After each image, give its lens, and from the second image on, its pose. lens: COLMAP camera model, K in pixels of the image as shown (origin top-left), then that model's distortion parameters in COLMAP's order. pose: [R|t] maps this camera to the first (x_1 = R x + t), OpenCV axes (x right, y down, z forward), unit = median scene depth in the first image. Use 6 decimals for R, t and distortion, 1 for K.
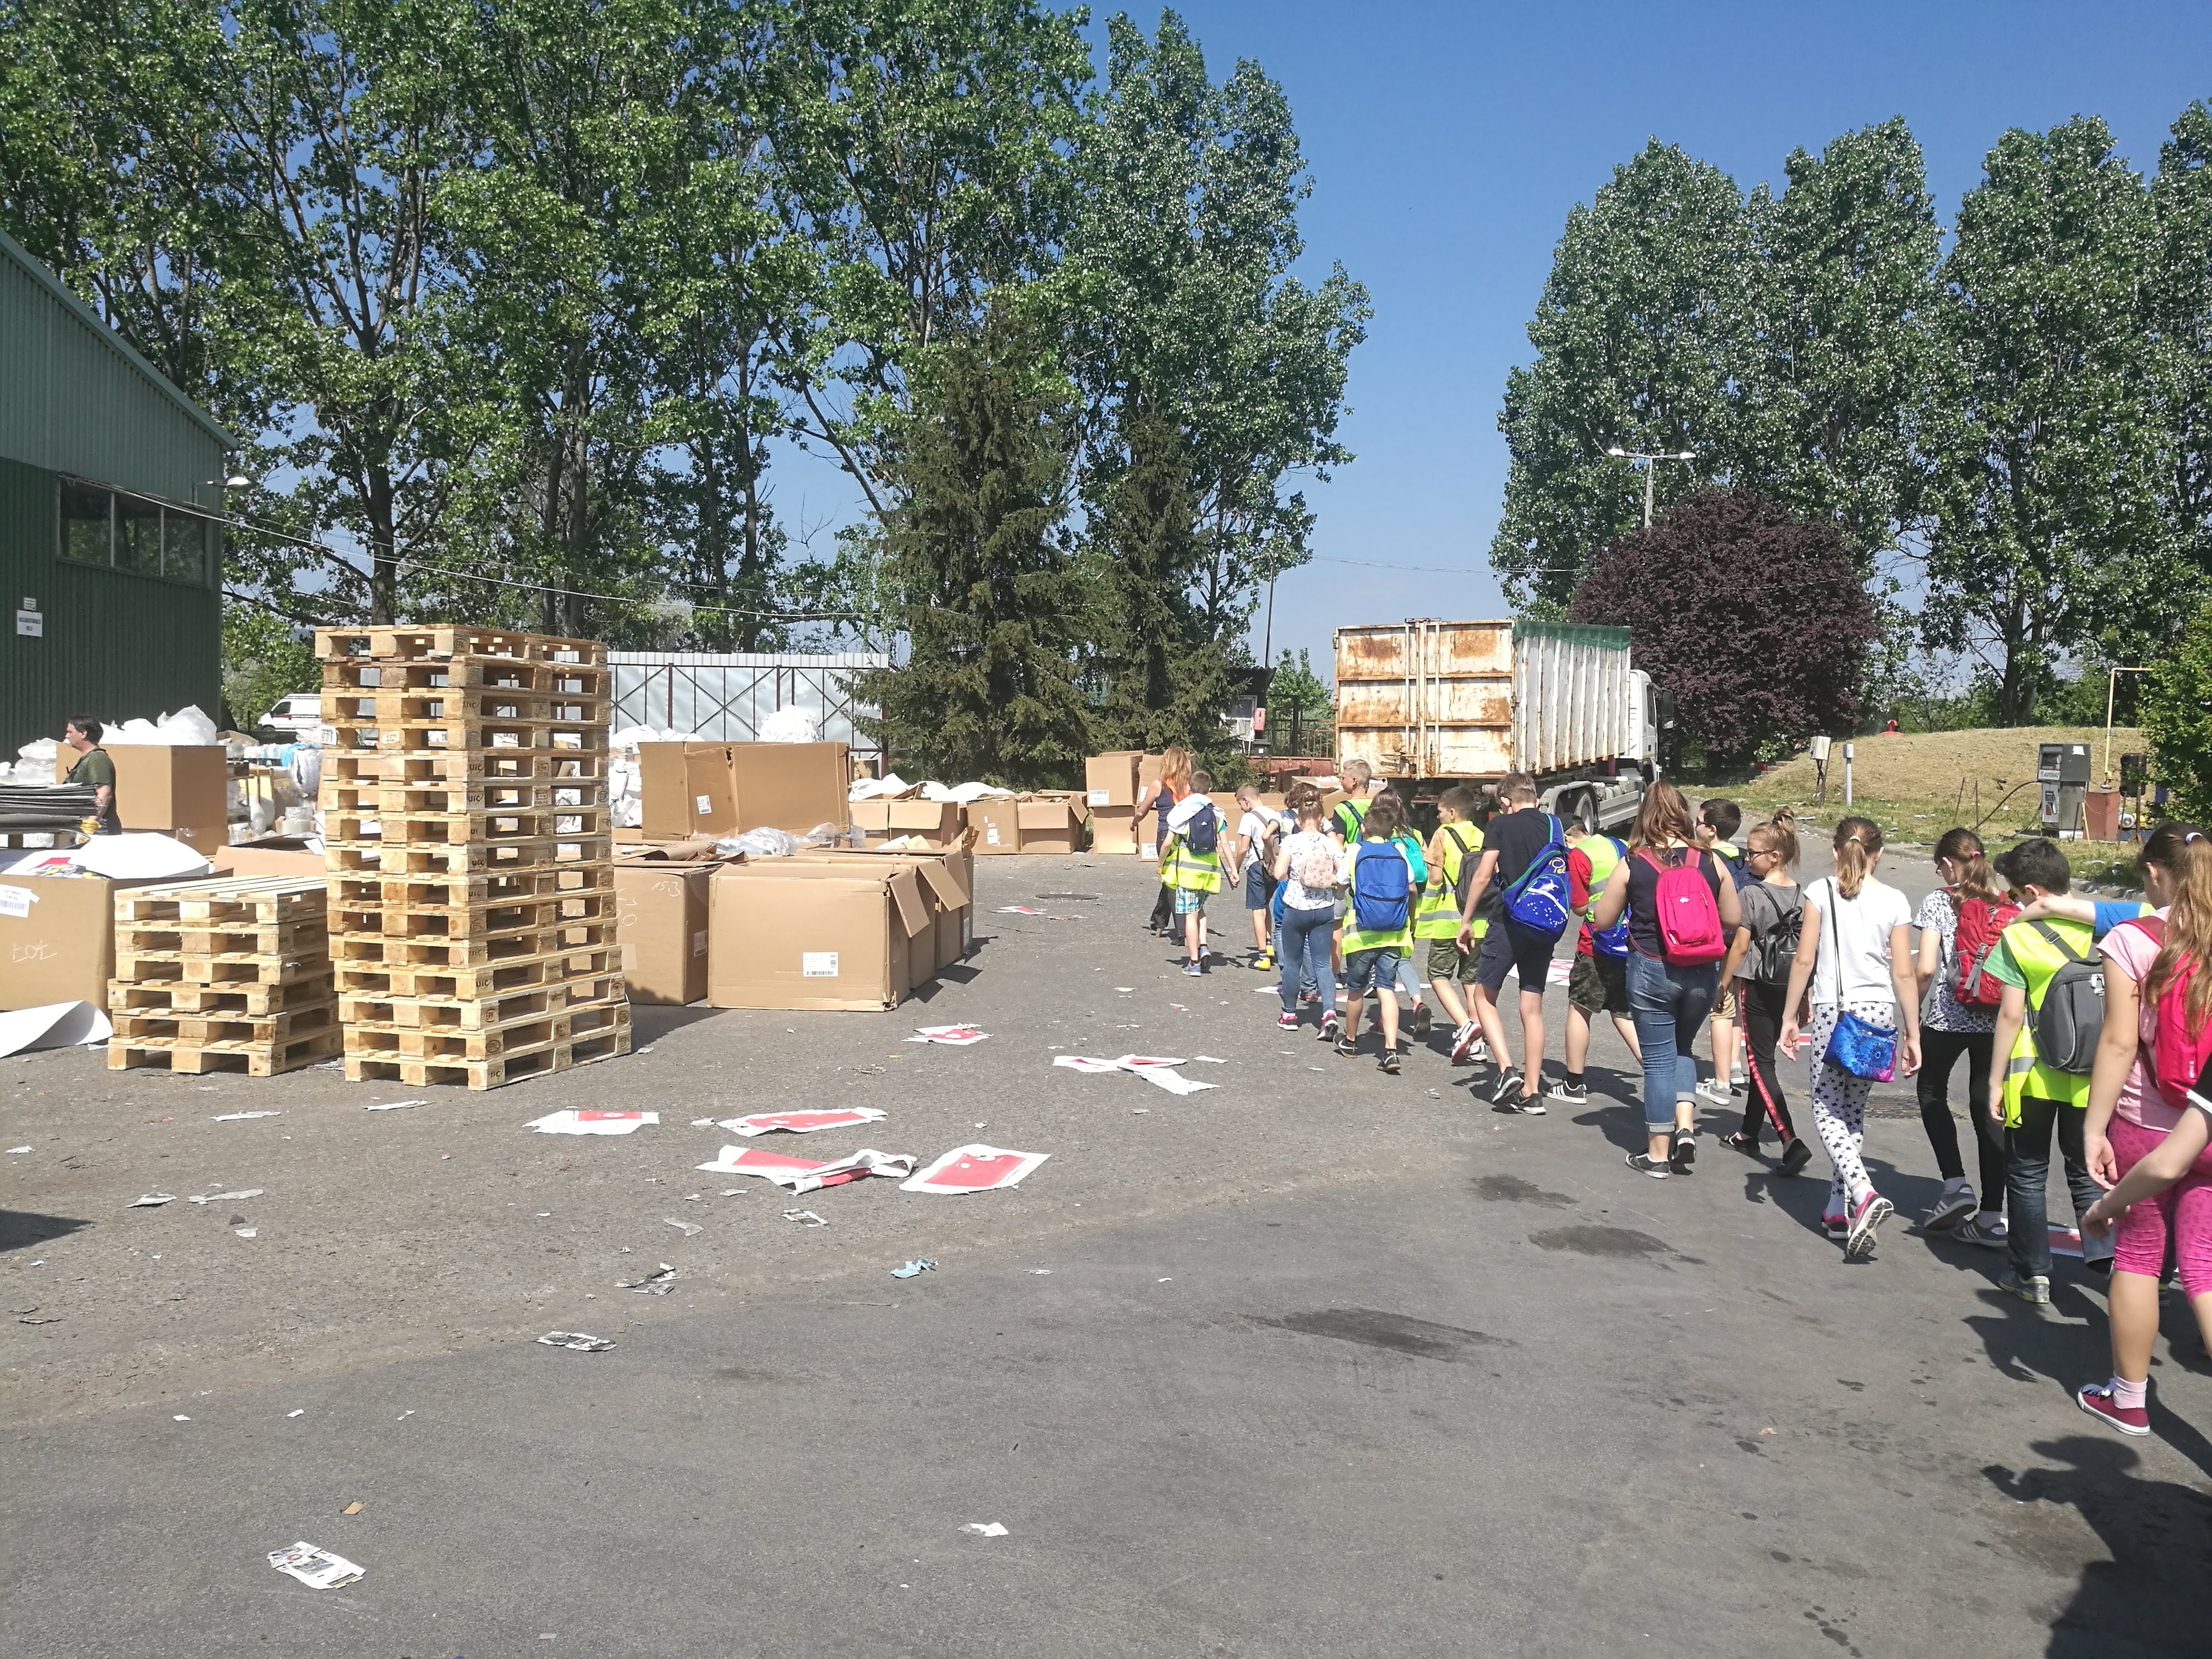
lens RADIAL K [[1752.4, 0, 1115.6], [0, 1752.4, 855.3], [0, 0, 1]] dist [0.003111, 0.023644]
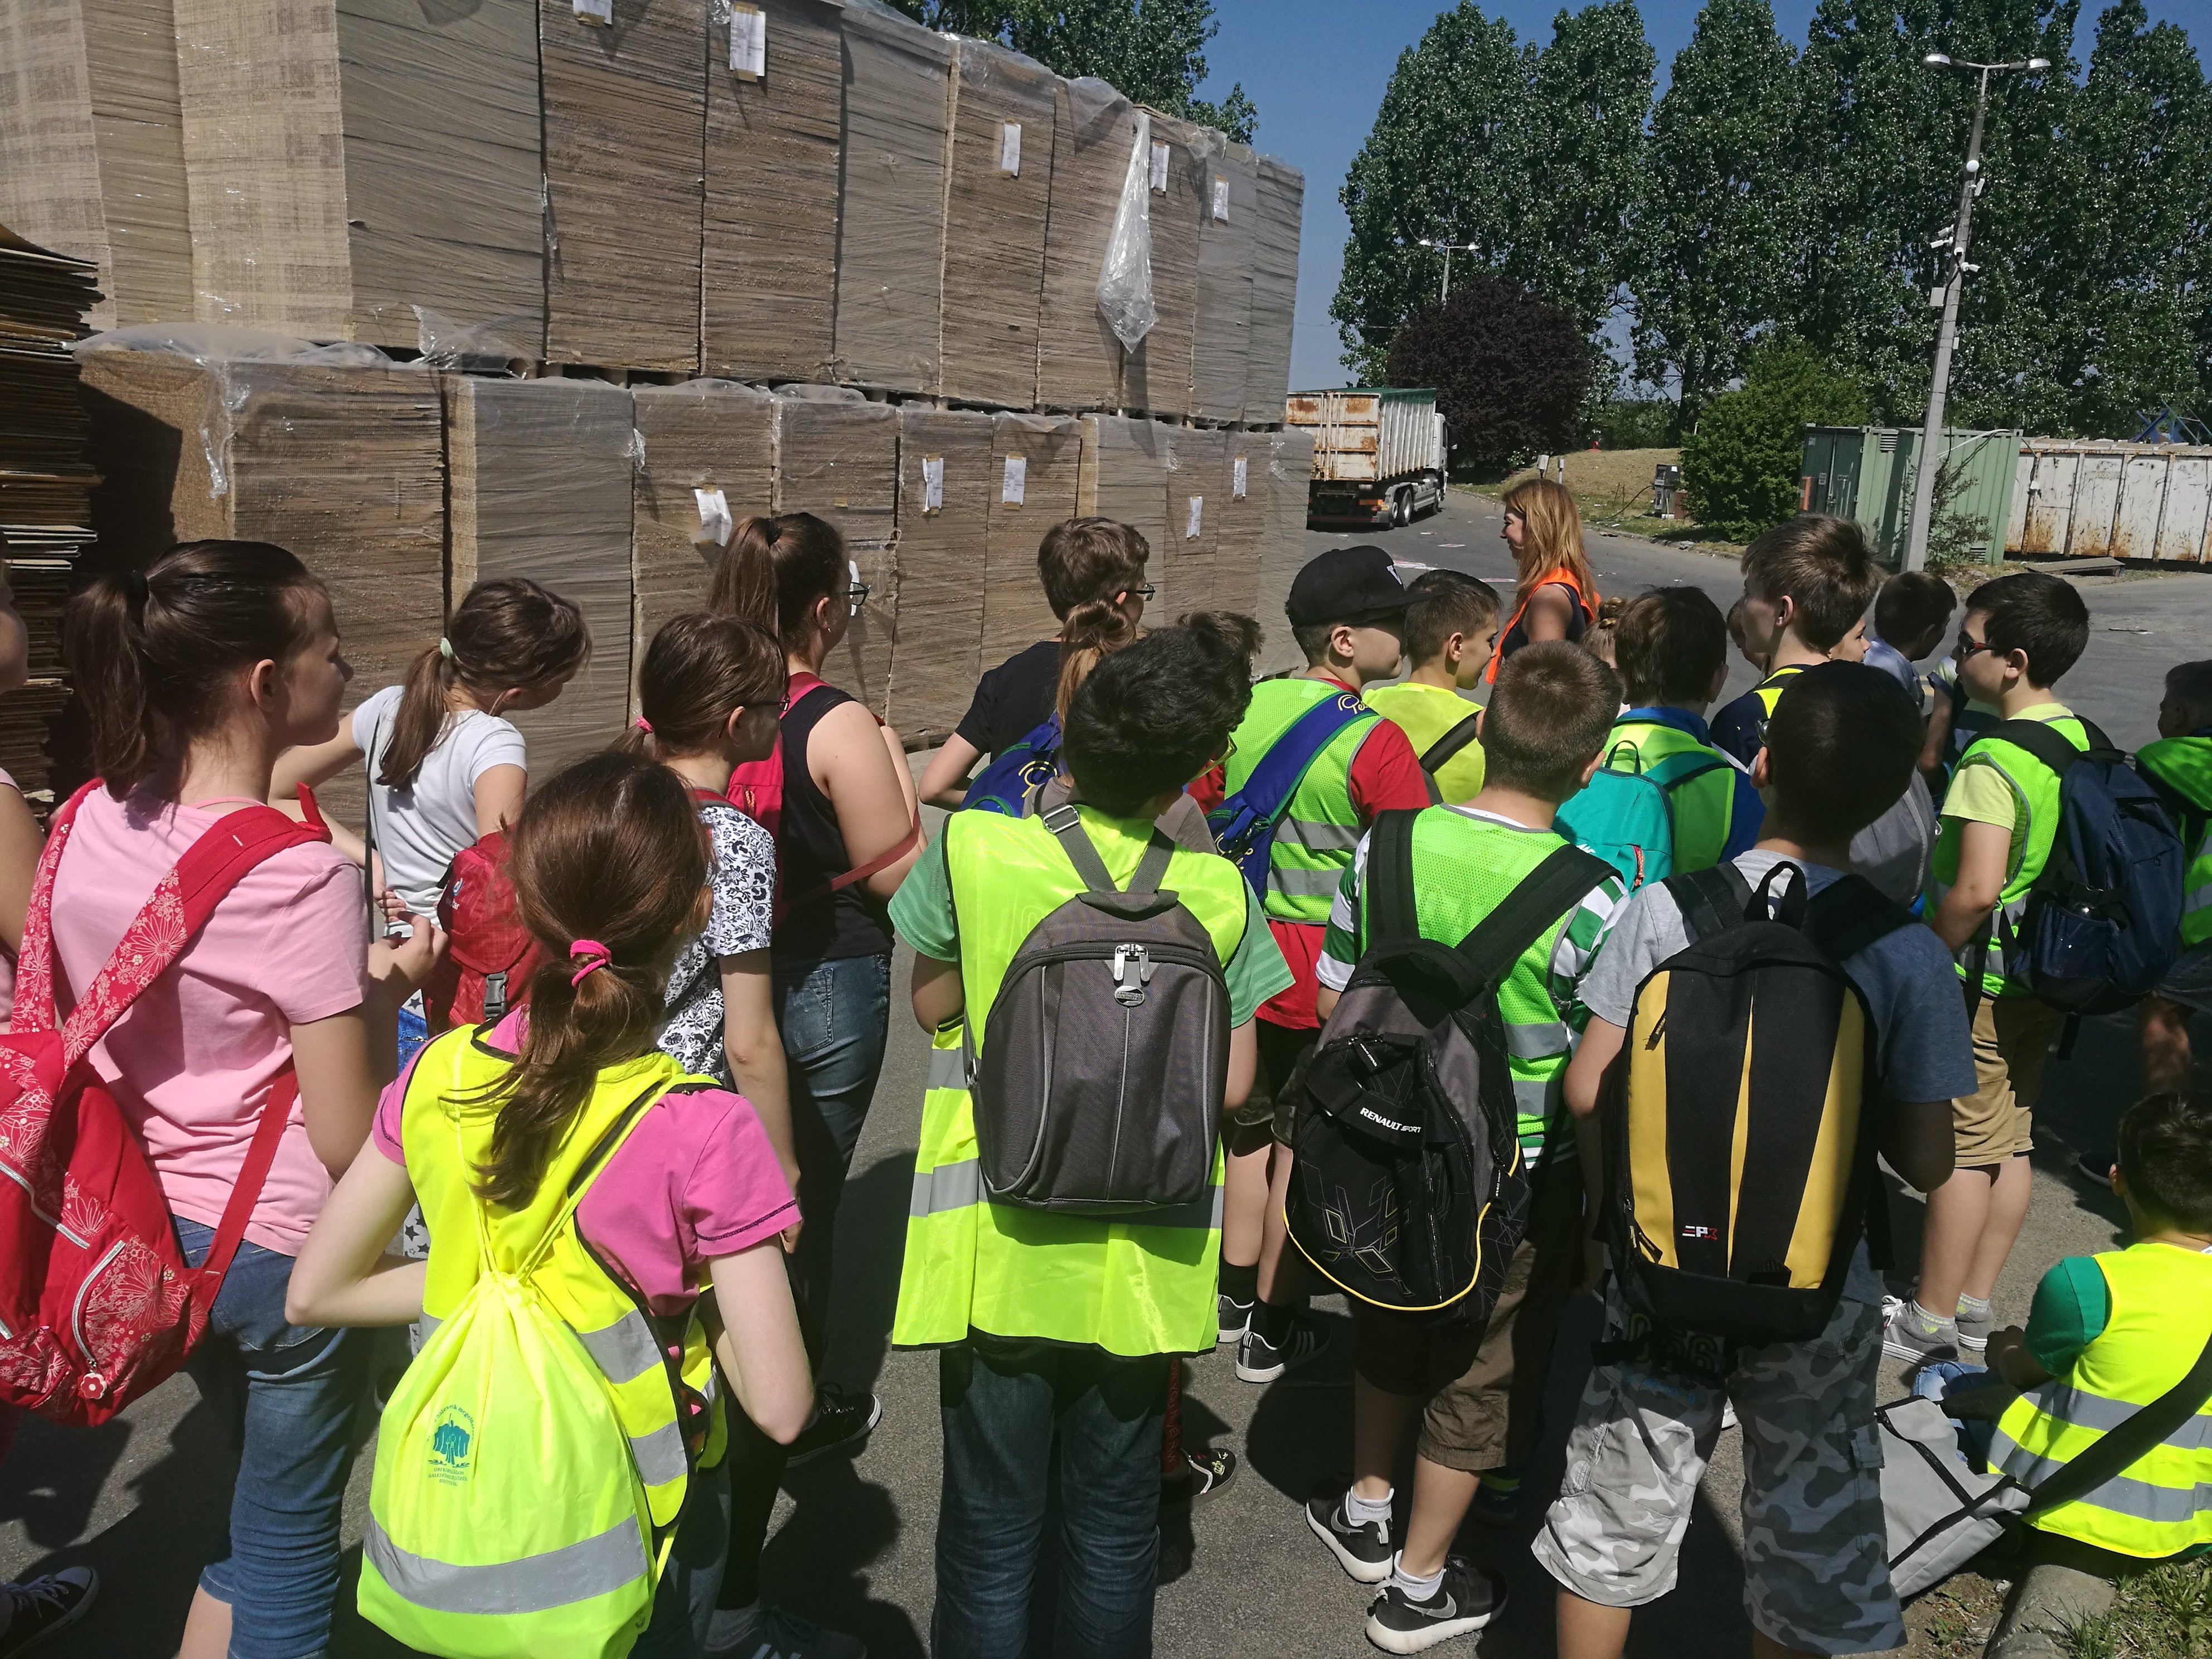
lens RADIAL K [[1752.4, 0, 1115.6], [0, 1752.4, 855.3], [0, 0, 1]] dist [0.003111, 0.023644]
pose [[0.991400, -0.005793, 0.130736, -0.150926], [-0.017371, 0.984354, 0.175344, 0.013440], [-0.129706, -0.176107, 0.975788, -0.438729]]
